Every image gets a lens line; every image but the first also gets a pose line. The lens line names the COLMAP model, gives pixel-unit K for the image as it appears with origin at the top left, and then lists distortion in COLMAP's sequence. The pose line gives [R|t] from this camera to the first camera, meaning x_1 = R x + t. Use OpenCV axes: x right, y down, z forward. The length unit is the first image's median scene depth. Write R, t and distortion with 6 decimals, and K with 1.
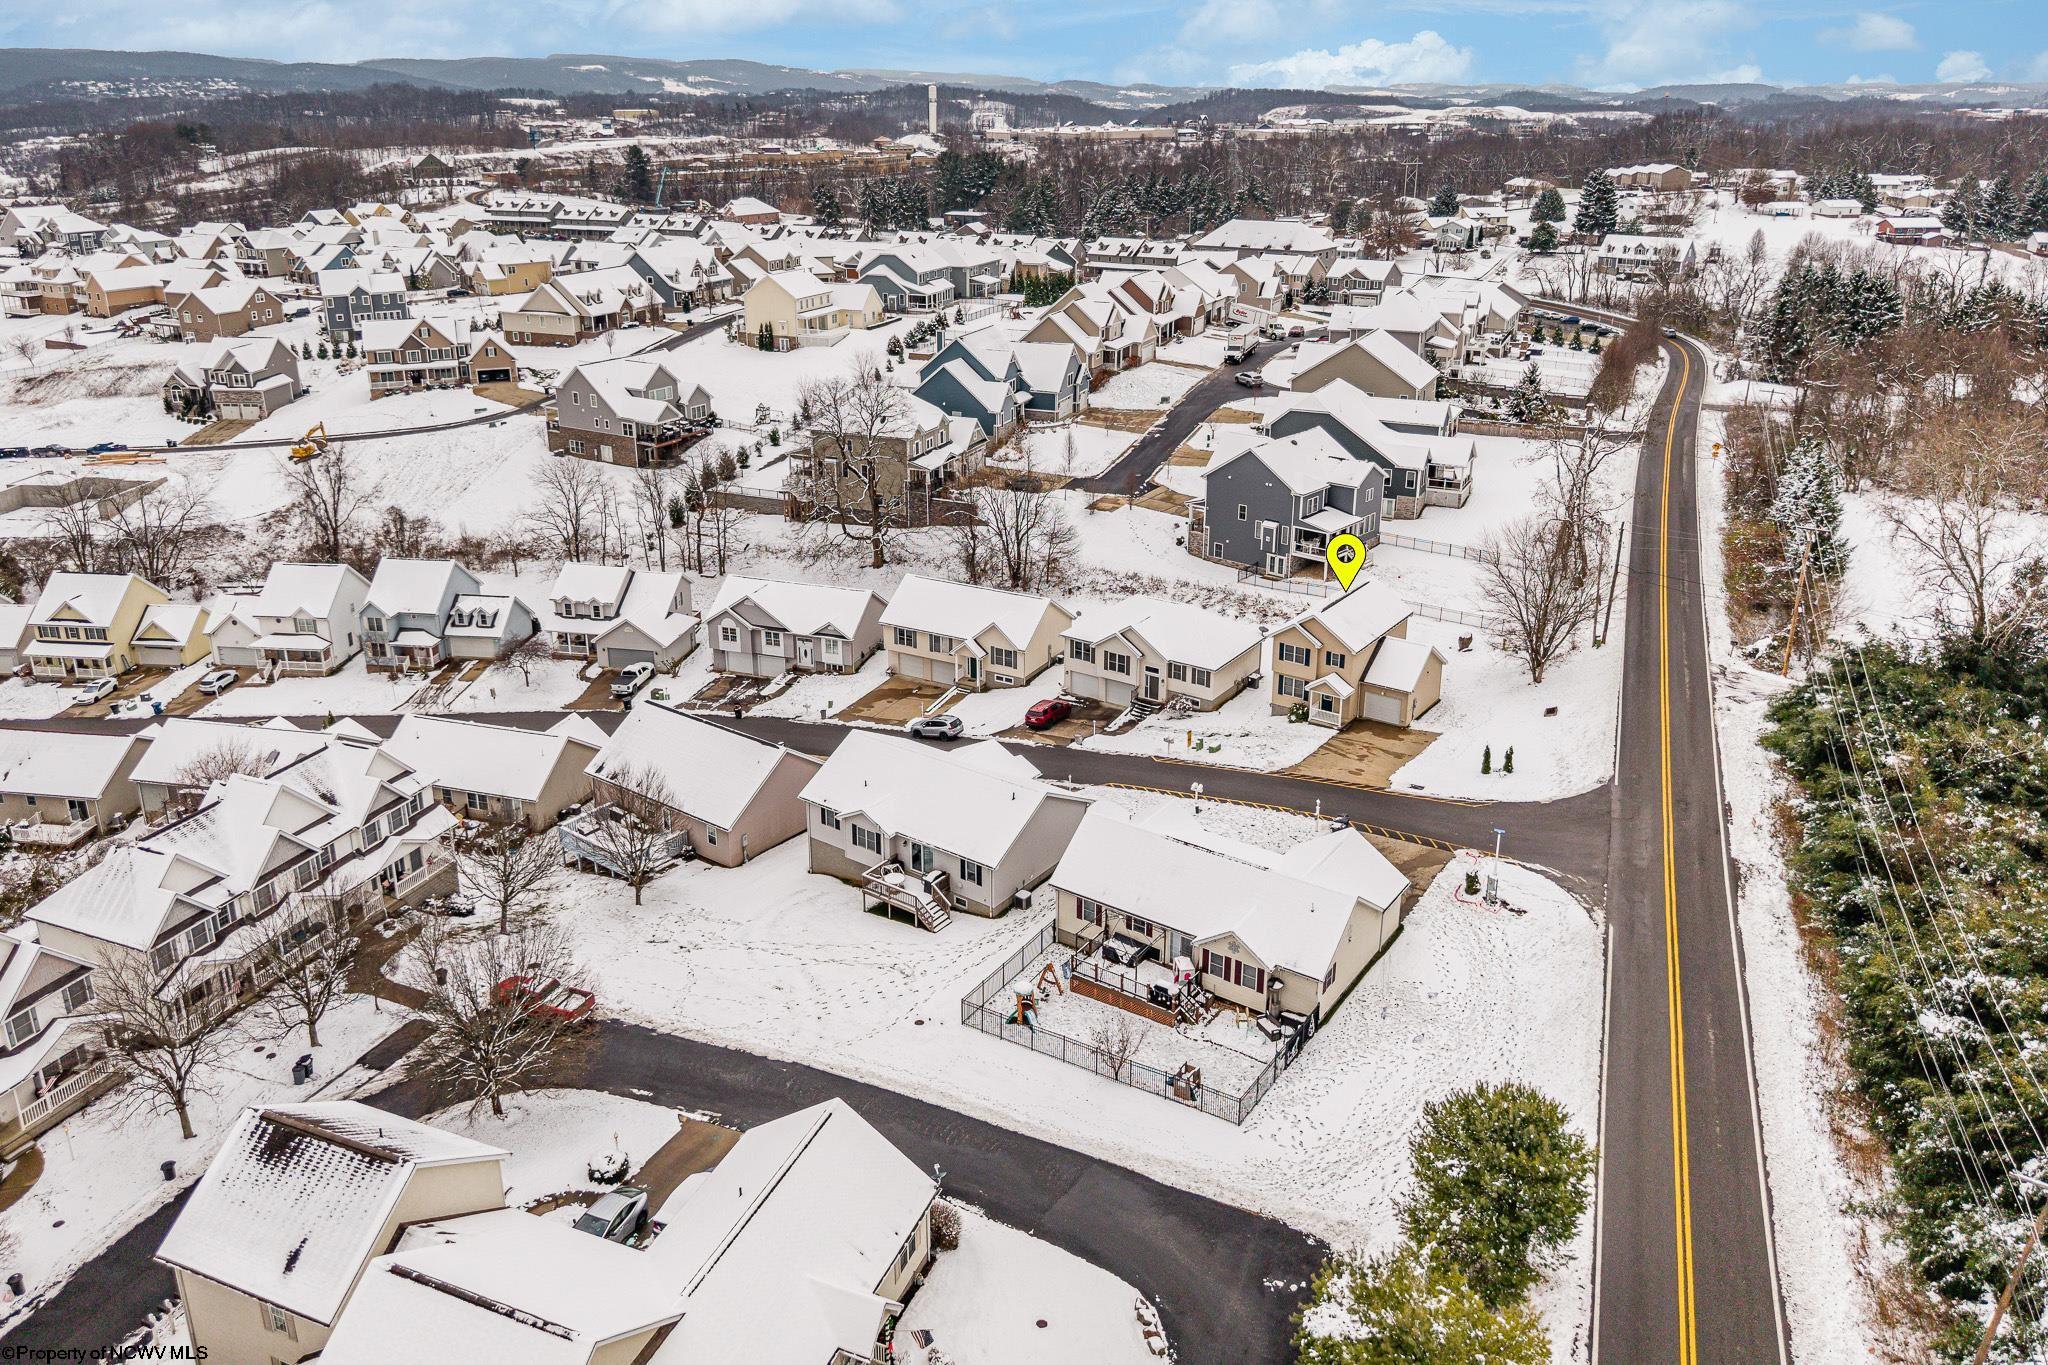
lens RADIAL K [[1324.8, 0, 1015.6], [0, 1324.8, 669.0], [0, 0, 1]] dist [0.003713, -0.022717]
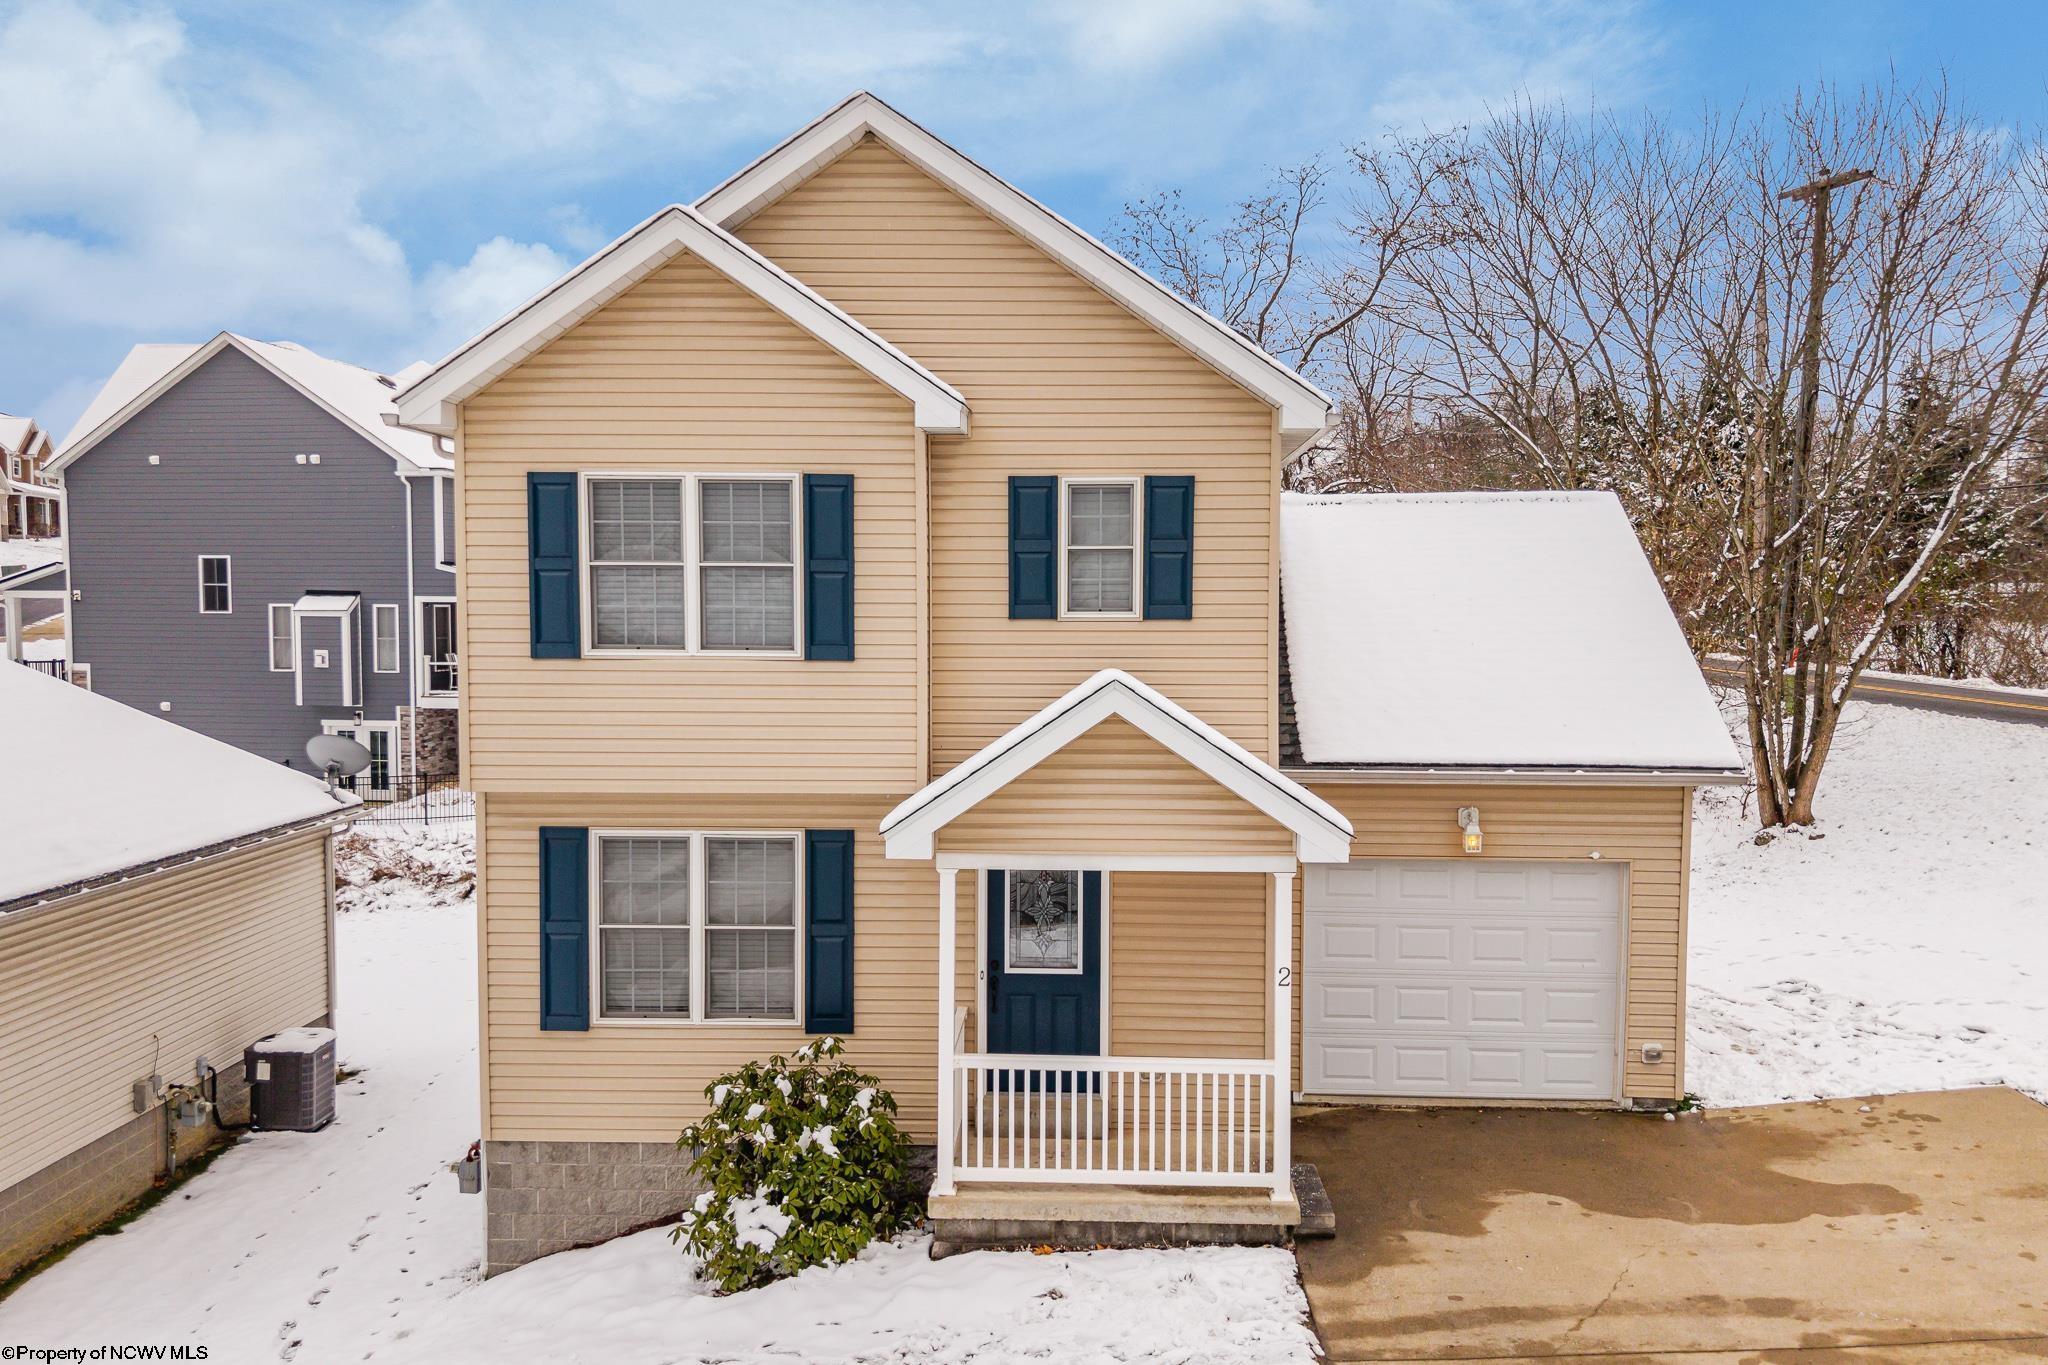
lens RADIAL K [[1402.6, 0, 912.6], [0, 1402.6, 733.6], [0, 0, 1]] dist [0.066757, -0.087996]
pose [[0.829930, 0.007863, 0.557812, 0.152986], [0.195861, 0.932142, -0.304547, 0.034629], [-0.522355, 0.362006, 0.772073, 0.849613]]
